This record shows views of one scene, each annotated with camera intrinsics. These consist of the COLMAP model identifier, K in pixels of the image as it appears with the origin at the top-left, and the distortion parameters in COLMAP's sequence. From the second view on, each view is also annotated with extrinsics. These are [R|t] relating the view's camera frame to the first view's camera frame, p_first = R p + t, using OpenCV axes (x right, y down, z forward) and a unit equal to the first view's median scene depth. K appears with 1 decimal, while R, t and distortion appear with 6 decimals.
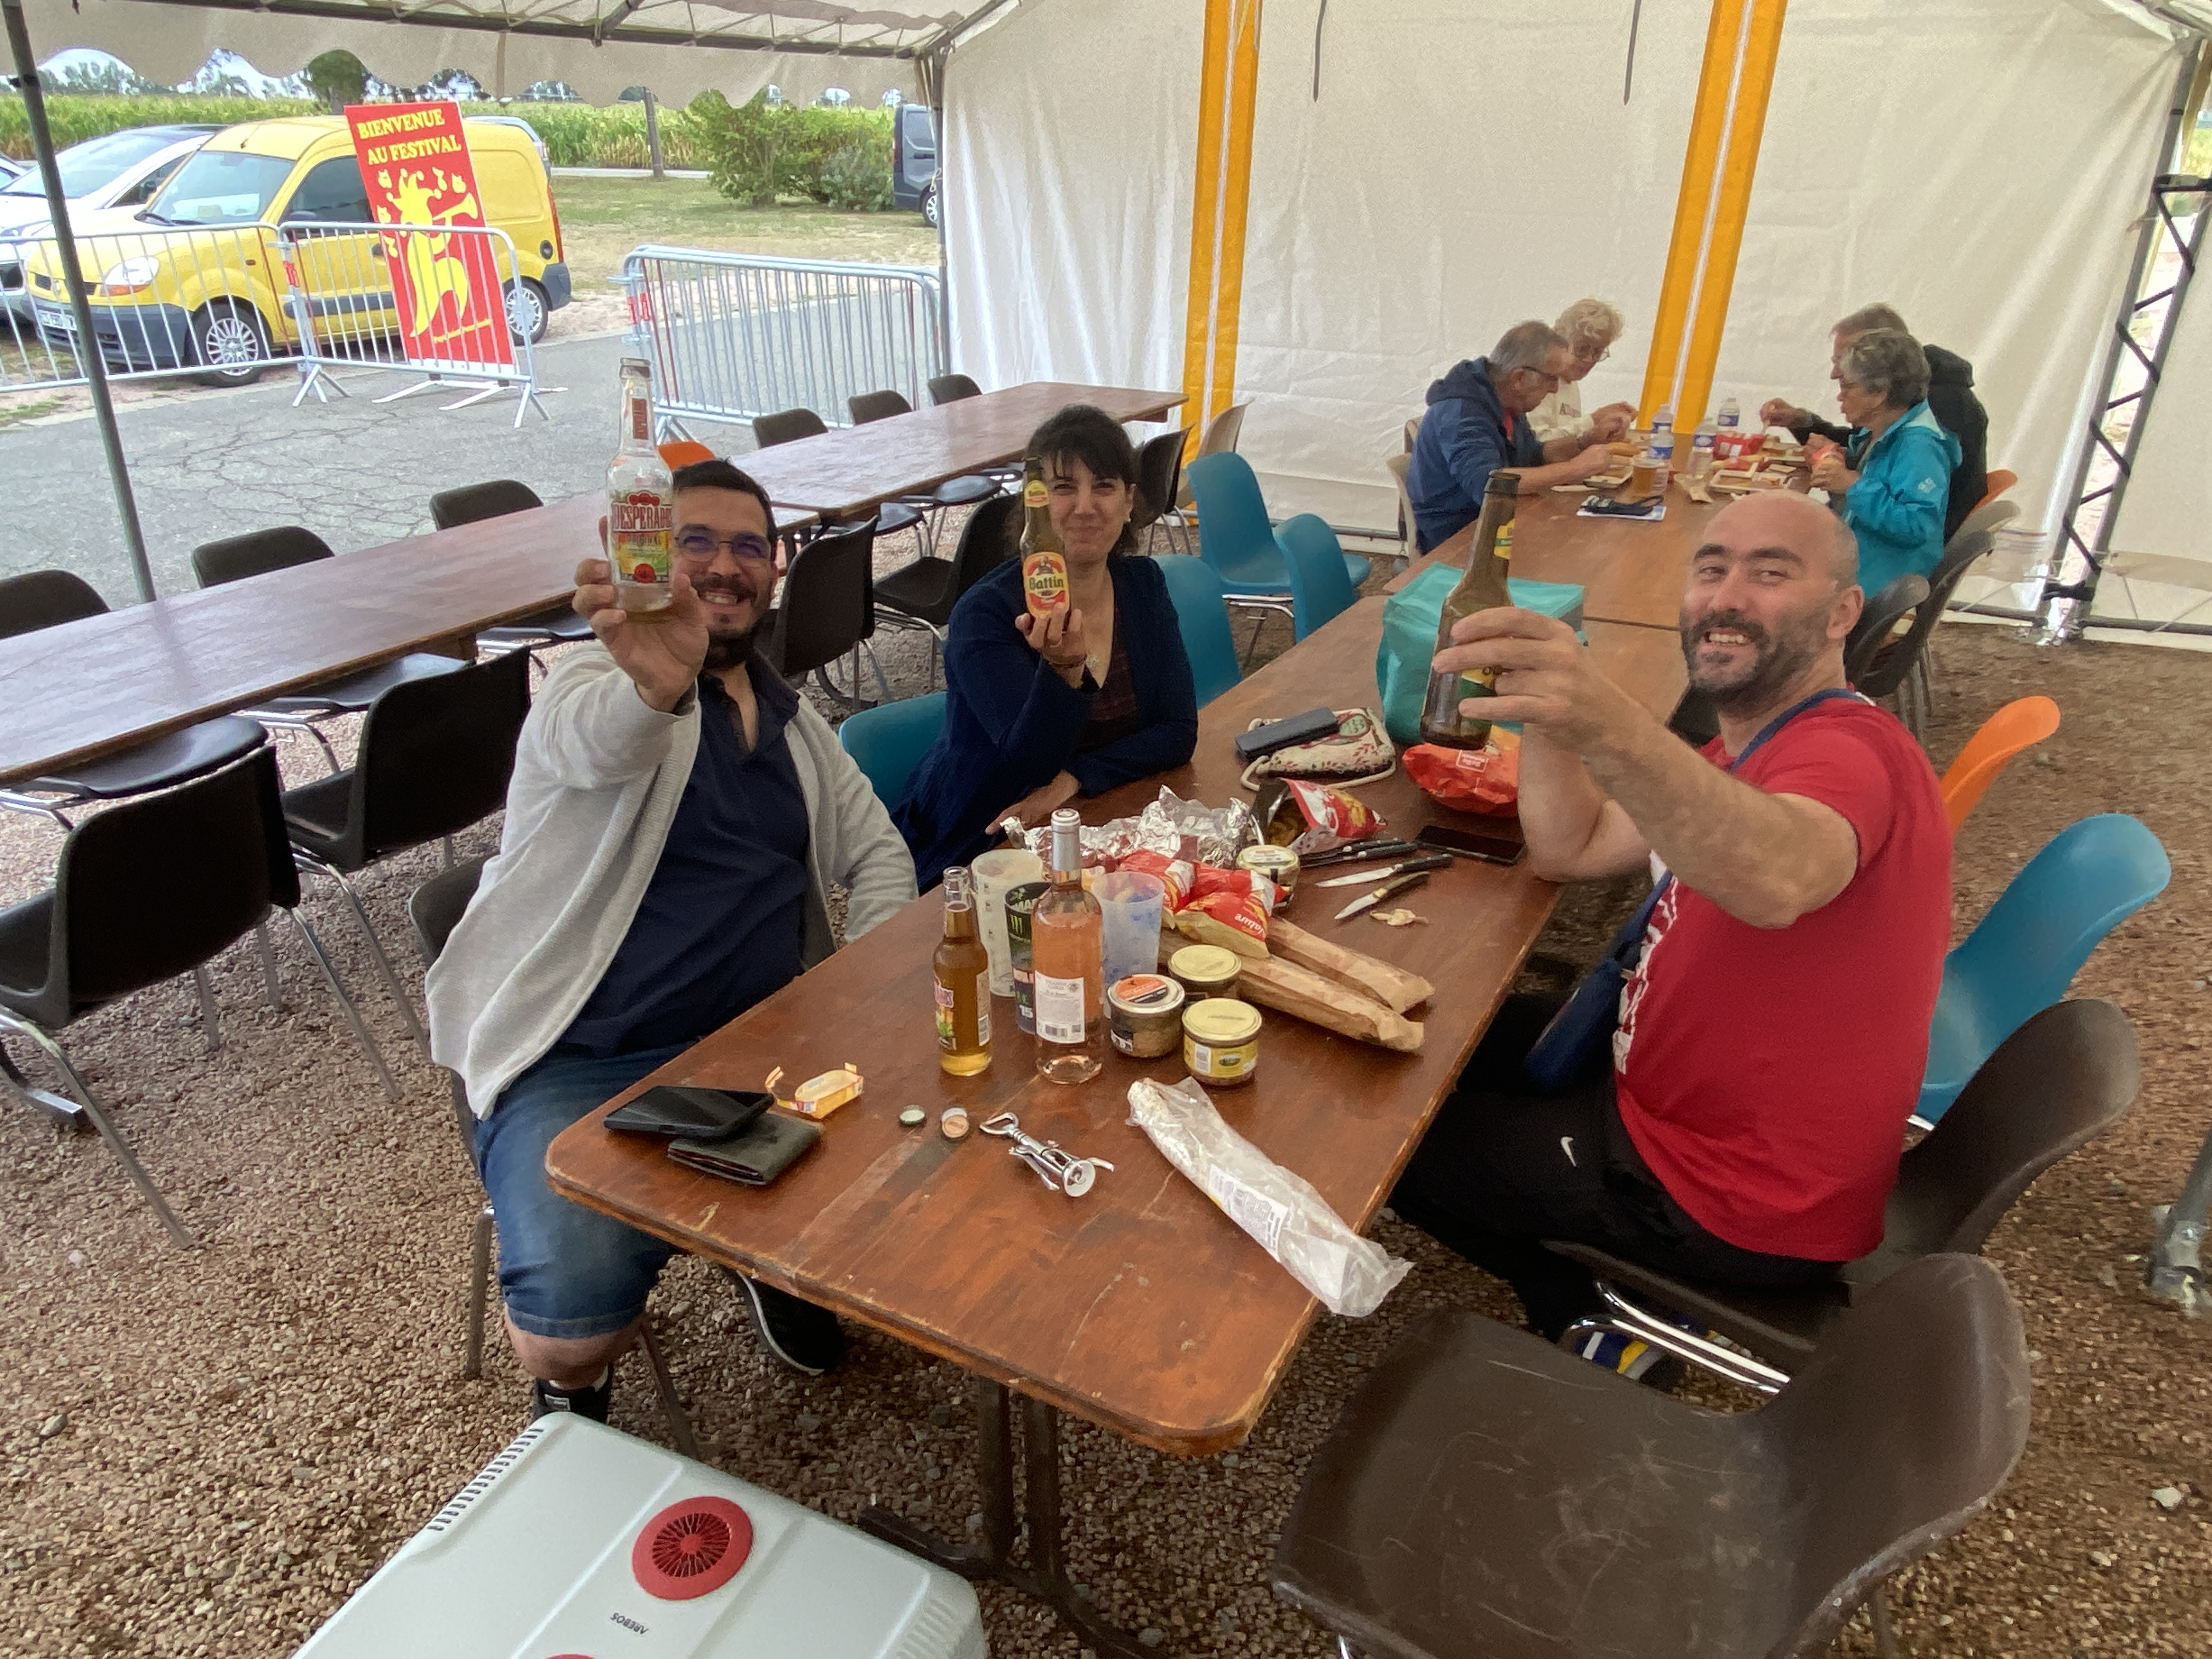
lens RADIAL K [[1463.4, 0, 1081.6], [0, 1463.4, 837.5], [0, 0, 1]] dist [0.040717, -0.034281]
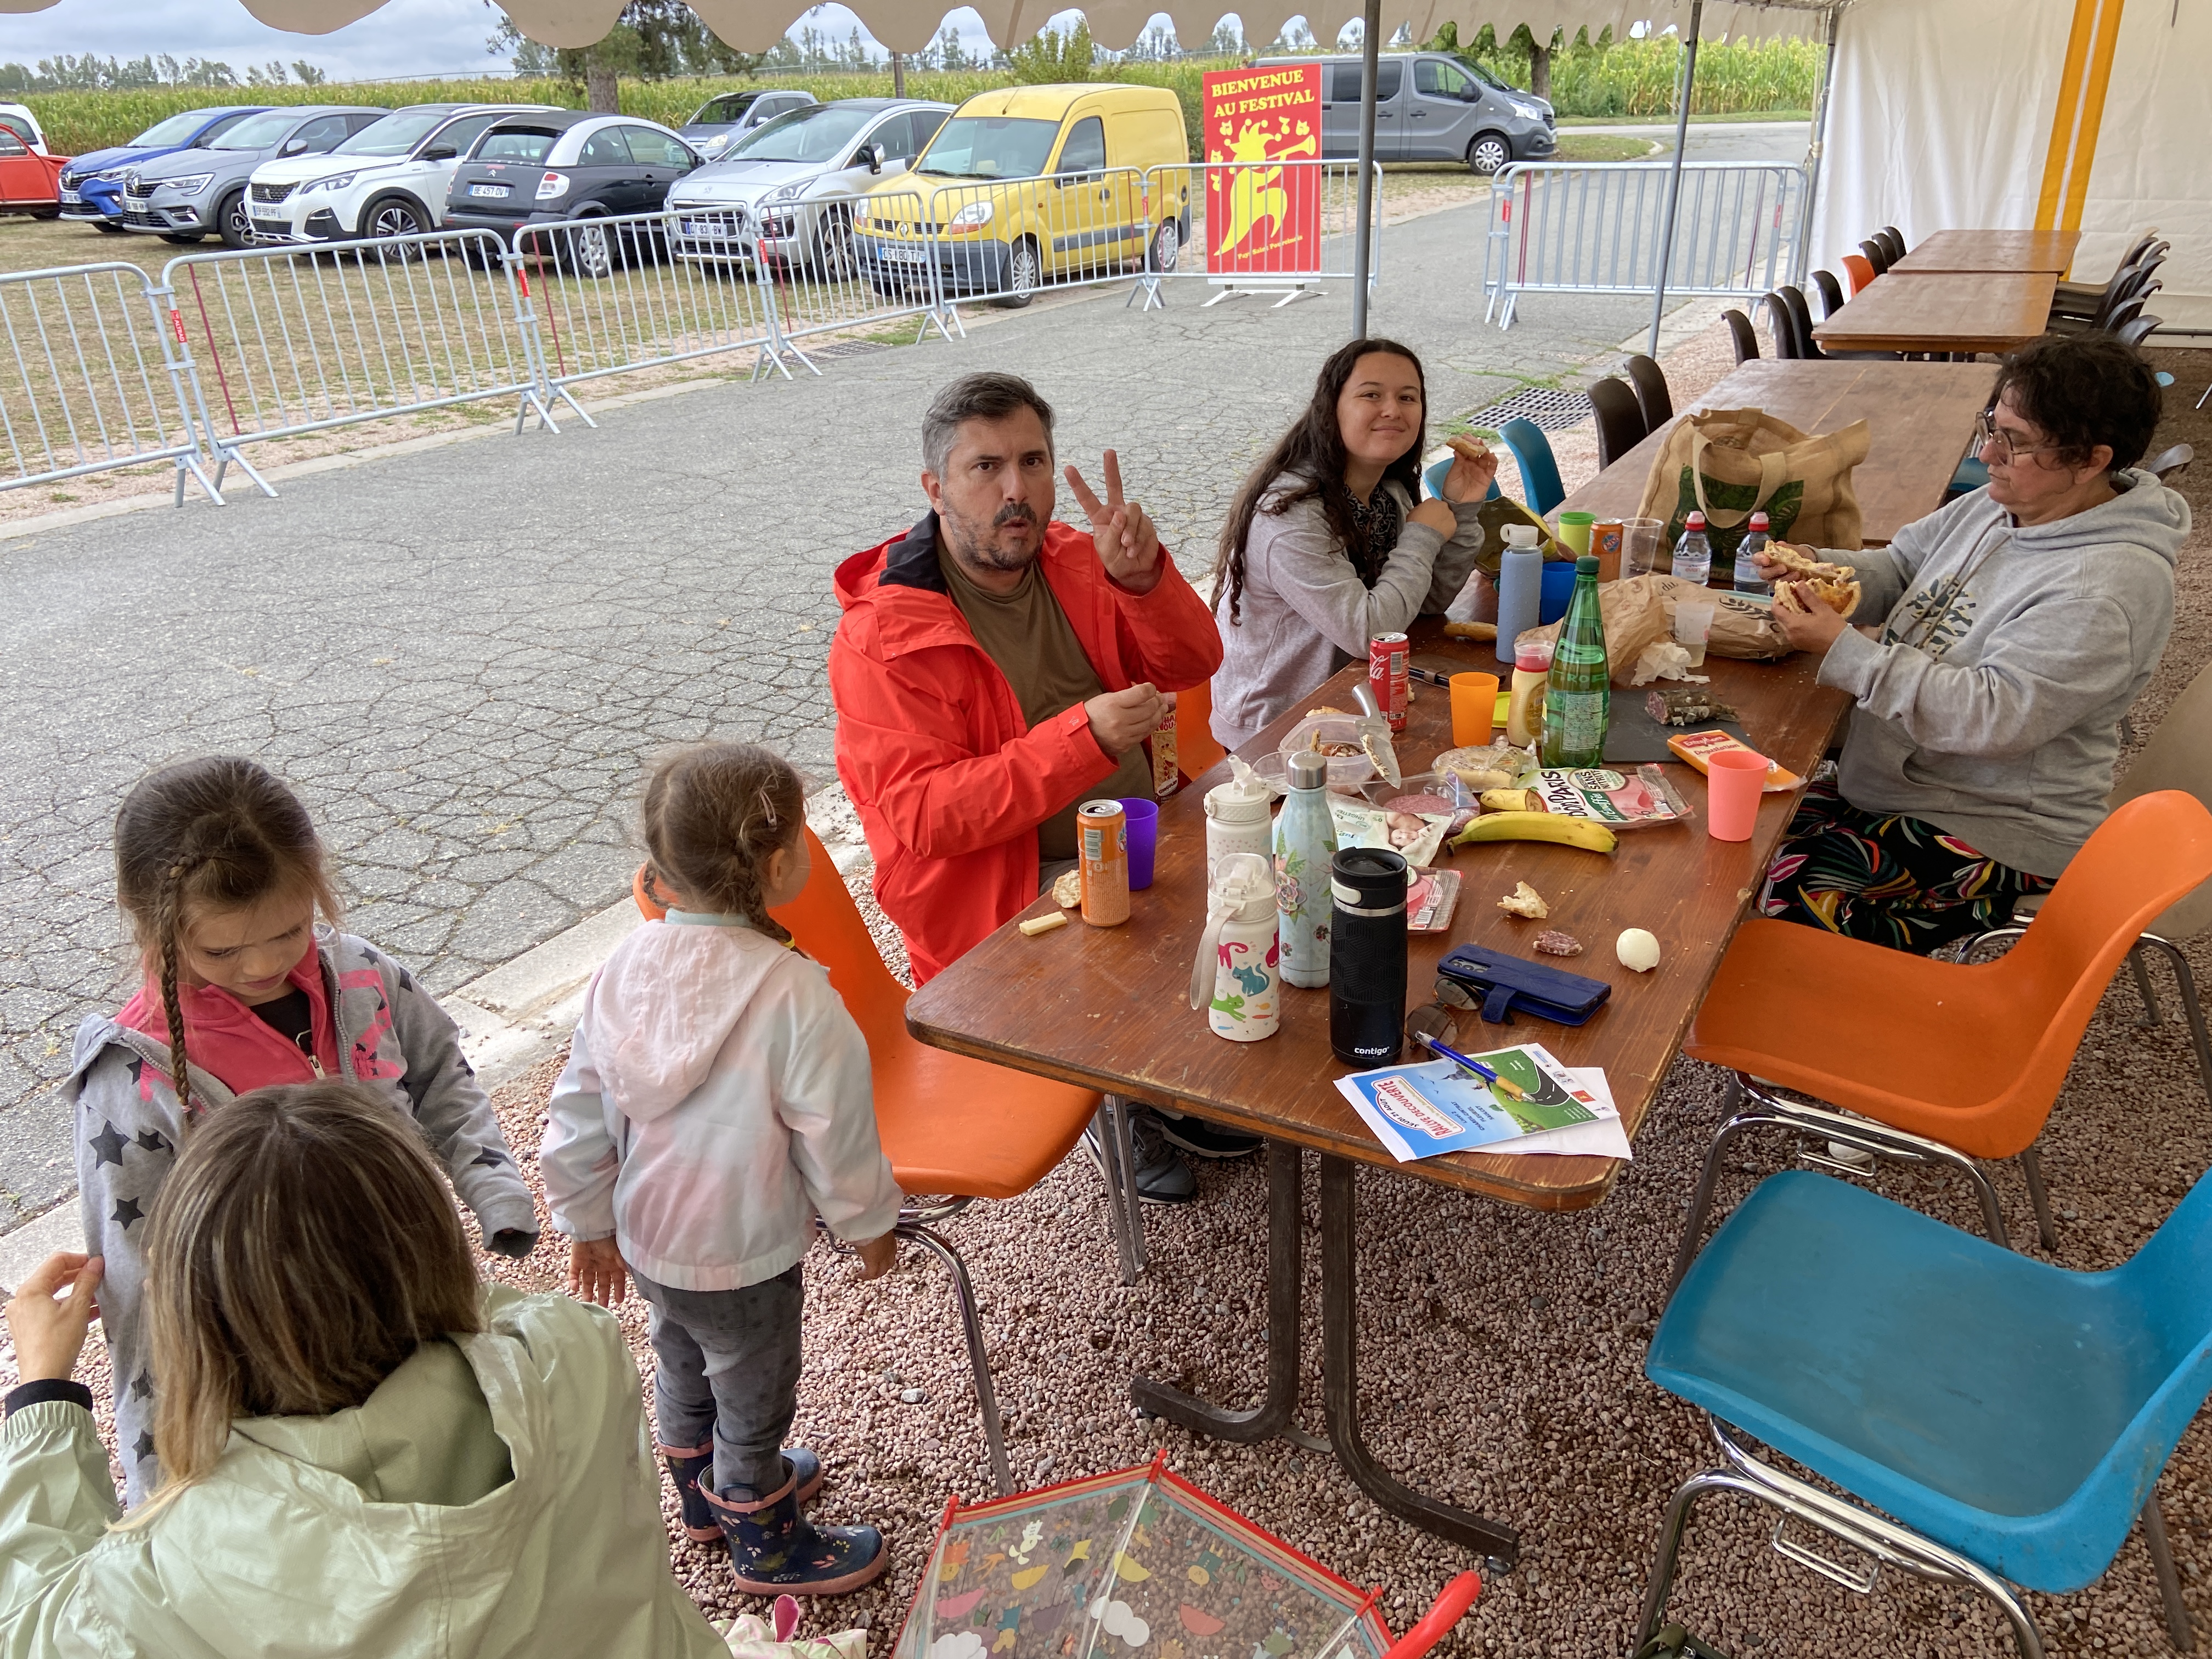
lens RADIAL K [[1677.6, 0, 1113.5], [0, 1677.6, 826.0], [0, 0, 1]] dist [0.083918, -0.081305]
pose [[0.998882, -0.023975, -0.040736, -0.527775], [0.022449, 0.999044, -0.037523, 0.207496], [0.041597, 0.036567, 0.998465, -0.440936]]
